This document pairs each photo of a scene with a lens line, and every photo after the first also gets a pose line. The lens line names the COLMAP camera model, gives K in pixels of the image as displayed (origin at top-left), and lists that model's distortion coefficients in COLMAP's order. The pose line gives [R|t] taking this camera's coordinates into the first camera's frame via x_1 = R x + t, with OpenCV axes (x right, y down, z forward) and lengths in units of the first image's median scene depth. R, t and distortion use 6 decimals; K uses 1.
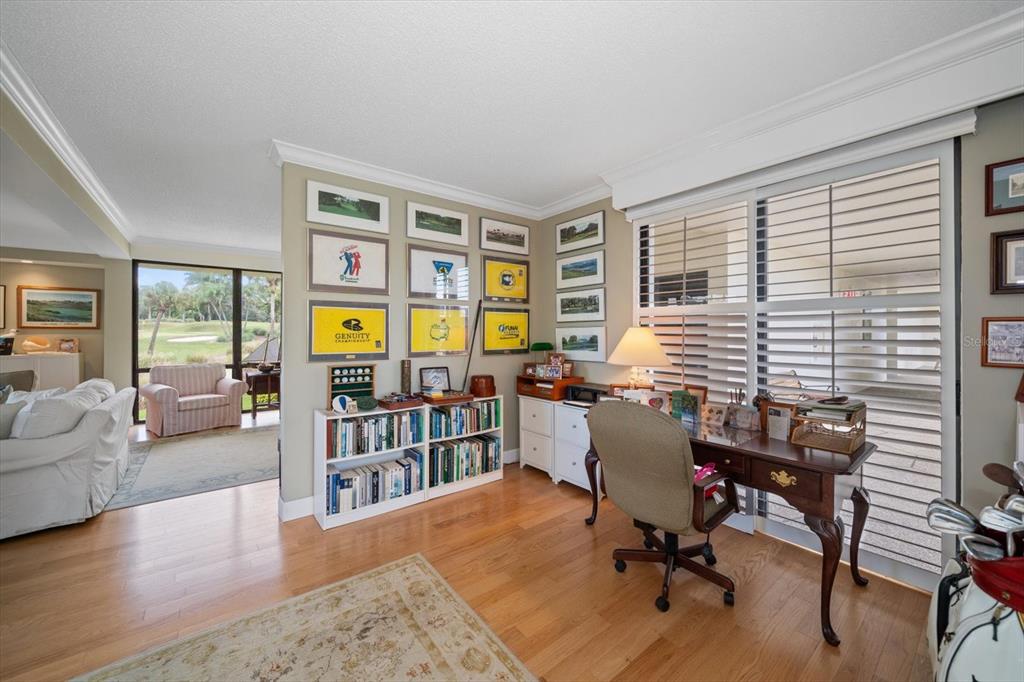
lens RADIAL K [[392.6, 0, 511.9], [0, 392.6, 334.2], [0, 0, 1]] dist [-0.000587, -0.000144]
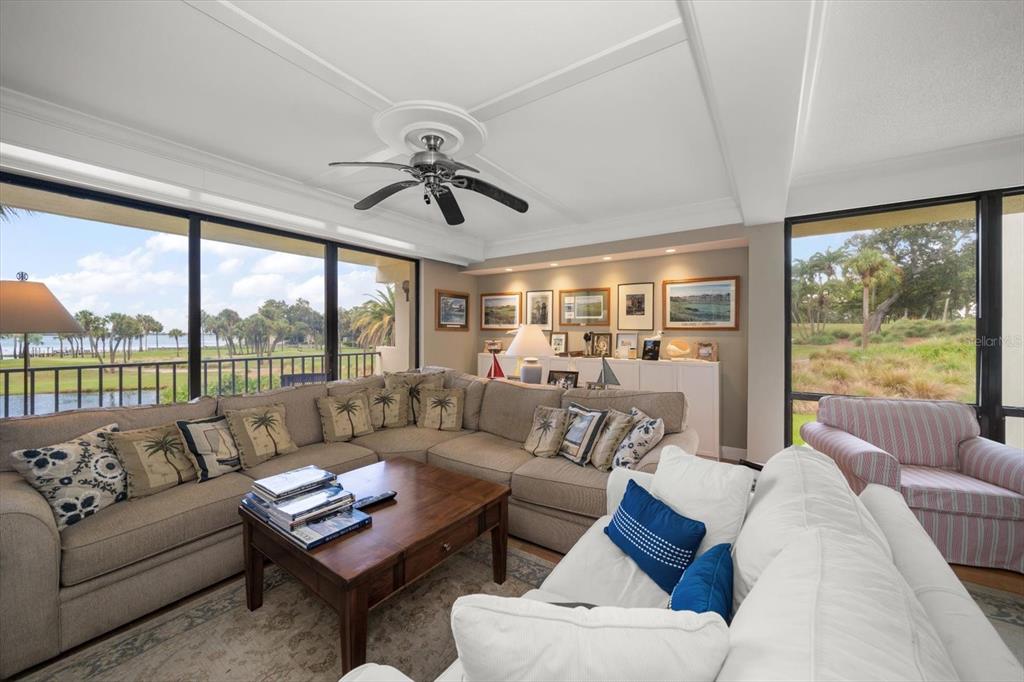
lens RADIAL K [[375.9, 0, 511.1], [0, 375.9, 337.2], [0, 0, 1]] dist [-0.002309, 0.000185]
pose [[0.296351, 0.006776, -0.955055, -0.727485], [-0.004251, 0.999974, 0.005776, -0.002151], [0.955070, 0.002348, 0.296372, 0.556001]]
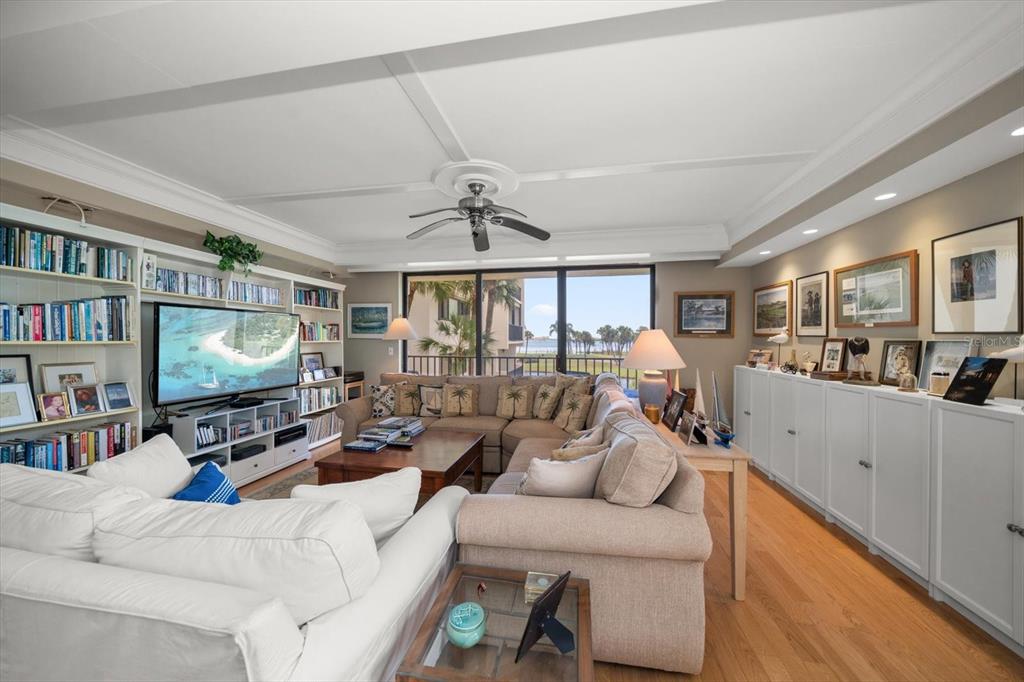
lens RADIAL K [[351.3, 0, 514.0], [0, 351.3, 341.9], [0, 0, 1]] dist [-0.001572, -0.000009]
pose [[-0.747102, 0.000755, -0.664709, -0.927309], [-0.007119, 0.999933, 0.009137, -0.007671], [0.664672, 0.011559, -0.747046, 1.201473]]
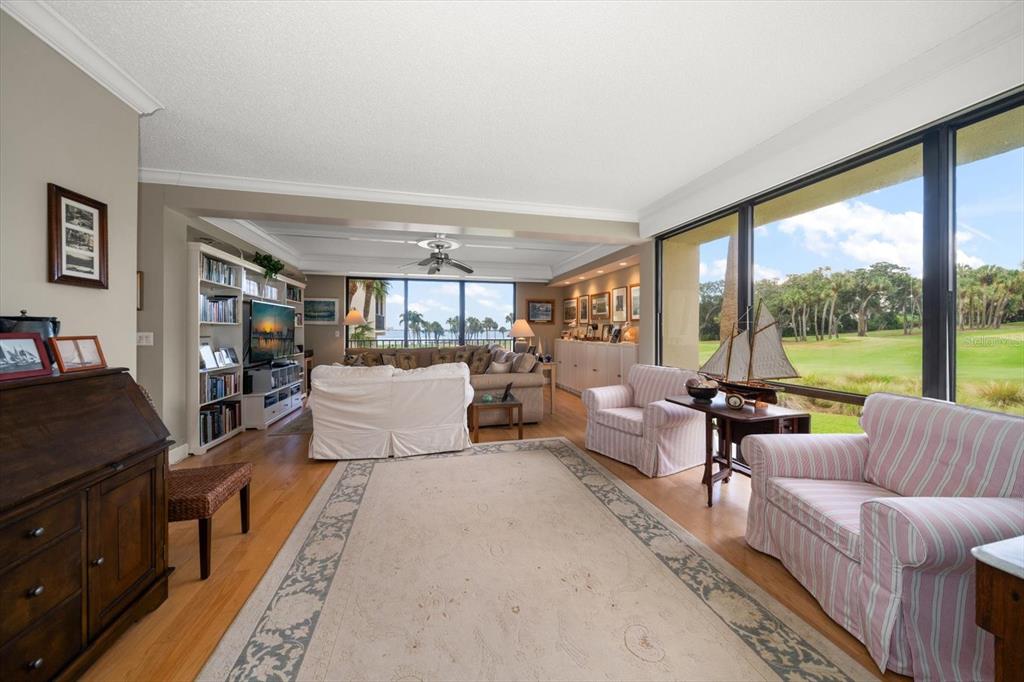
lens RADIAL K [[351.9, 0, 511.8], [0, 351.9, 337.2], [0, 0, 1]] dist [0.000655, -0.000058]
pose [[-0.408472, 0.016130, -0.912628, -0.183686], [-0.005582, 0.999781, 0.020169, 0.018106], [0.912754, 0.013333, -0.408292, 1.451976]]
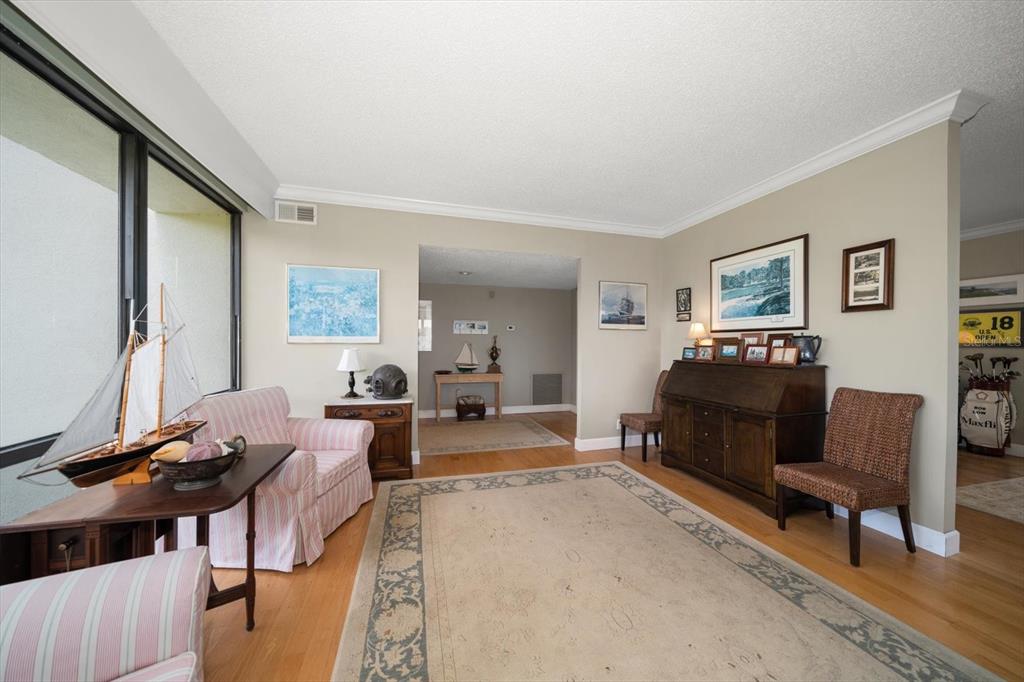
lens RADIAL K [[351.3, 0, 514.0], [0, 351.3, 341.9], [0, 0, 1]] dist [-0.001572, -0.000009]
pose [[0.371600, 0.004155, 0.928384, -1.142686], [-0.000868, 0.999991, -0.004128, 0.022066], [-0.928393, 0.000728, 0.371600, 1.118772]]
